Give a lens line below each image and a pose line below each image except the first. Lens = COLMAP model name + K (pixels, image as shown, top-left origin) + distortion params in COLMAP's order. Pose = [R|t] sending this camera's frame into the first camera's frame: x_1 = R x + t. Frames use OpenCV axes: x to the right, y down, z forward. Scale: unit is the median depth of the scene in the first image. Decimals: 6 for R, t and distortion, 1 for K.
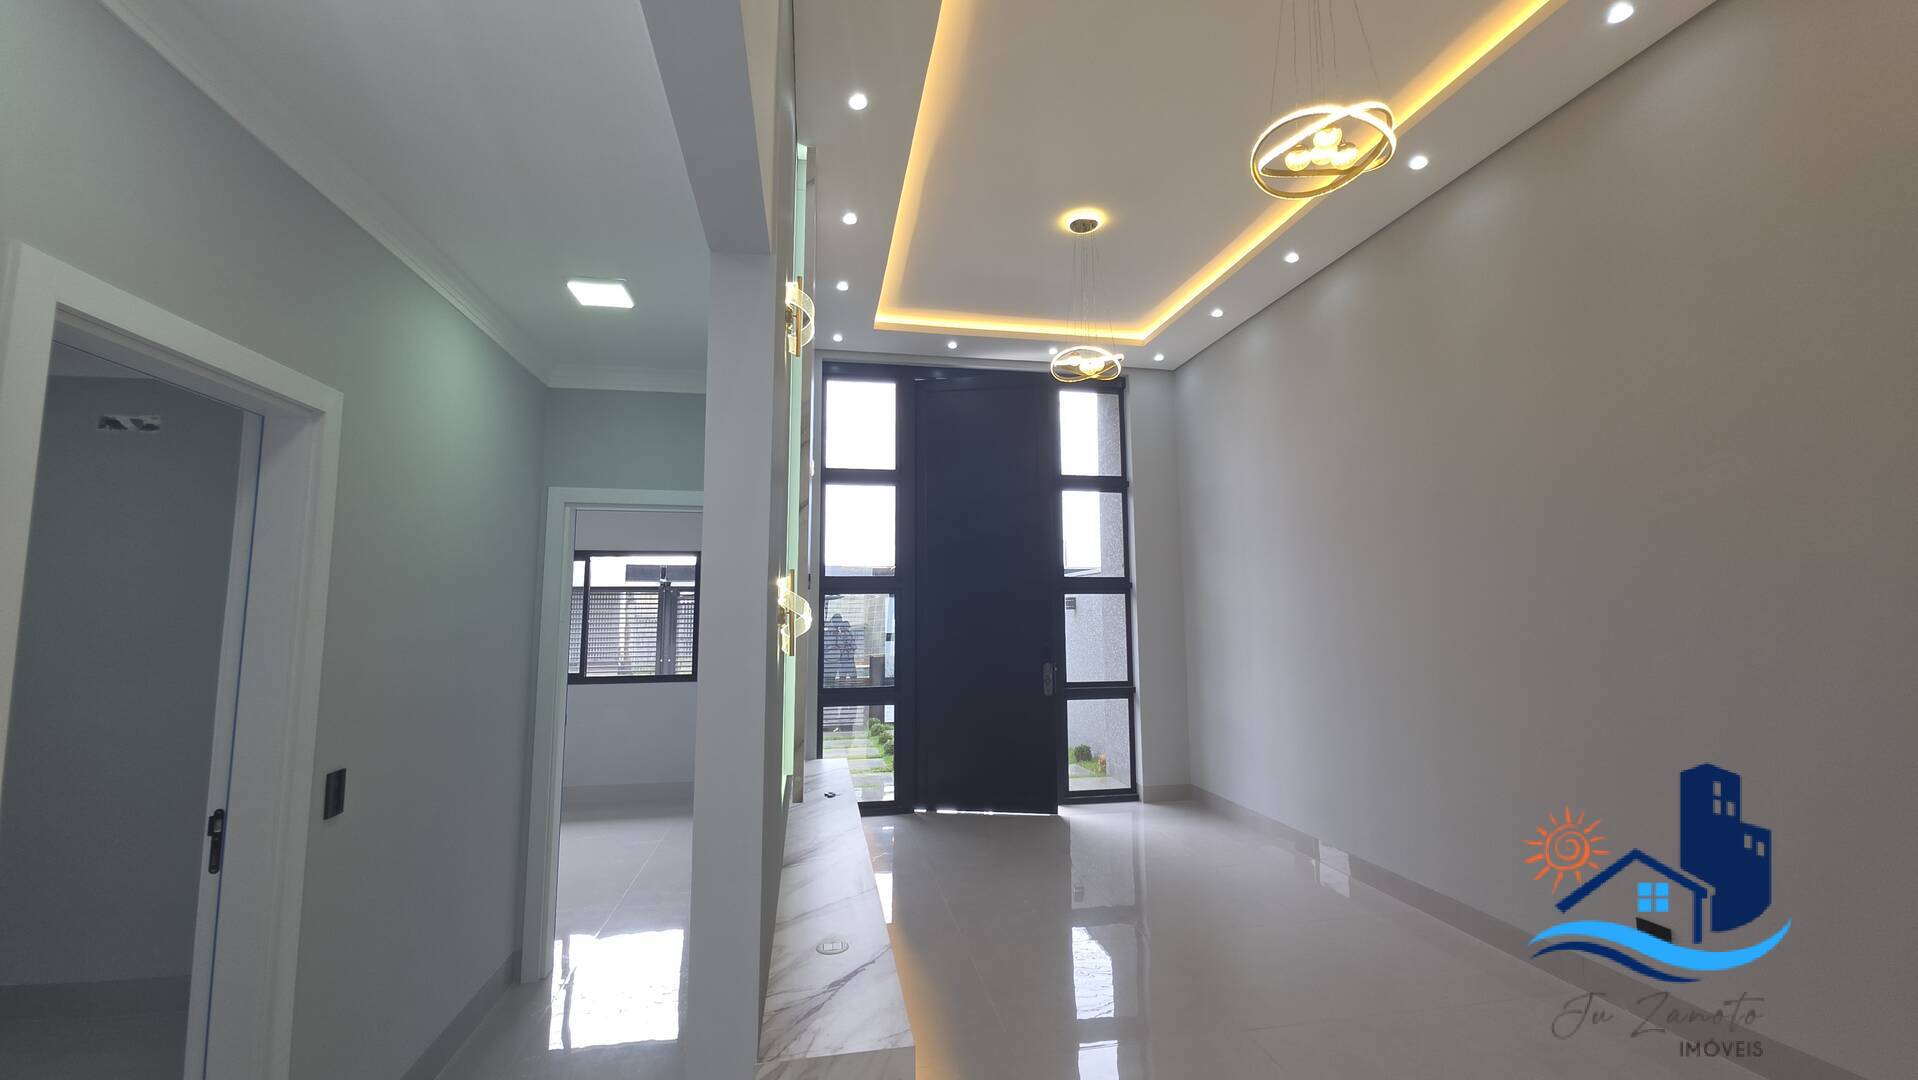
lens RADIAL K [[766.1, 0, 960.2], [0, 766.1, 528.7], [0, 0, 1]] dist [0.009396, -0.006333]
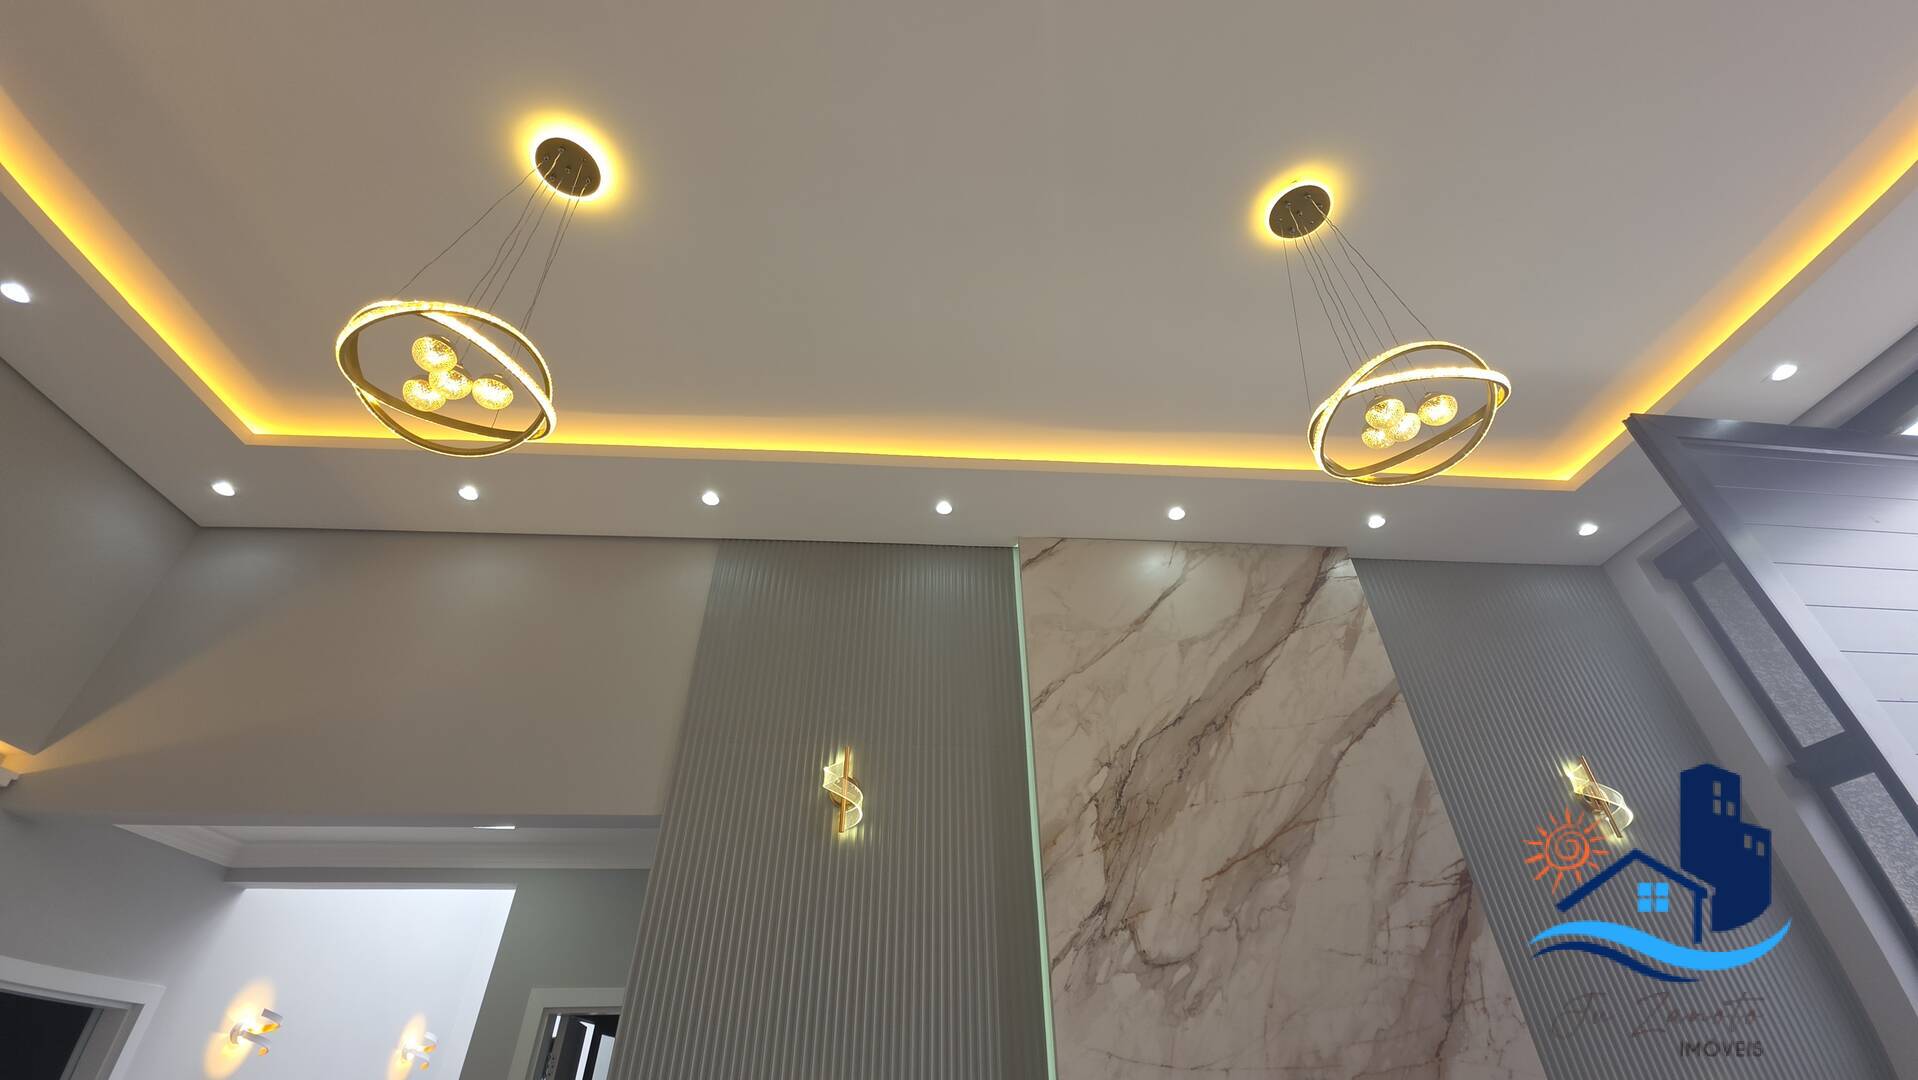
lens RADIAL K [[766.1, 0, 955.9], [0, 766.1, 535.2], [0, 0, 1]] dist [0.009396, -0.006333]
pose [[-0.119859, -0.579344, -0.806222, 0.333089], [0.125431, 0.796732, -0.591172, 0.026474], [0.984835, -0.171982, -0.022828, 0.542617]]
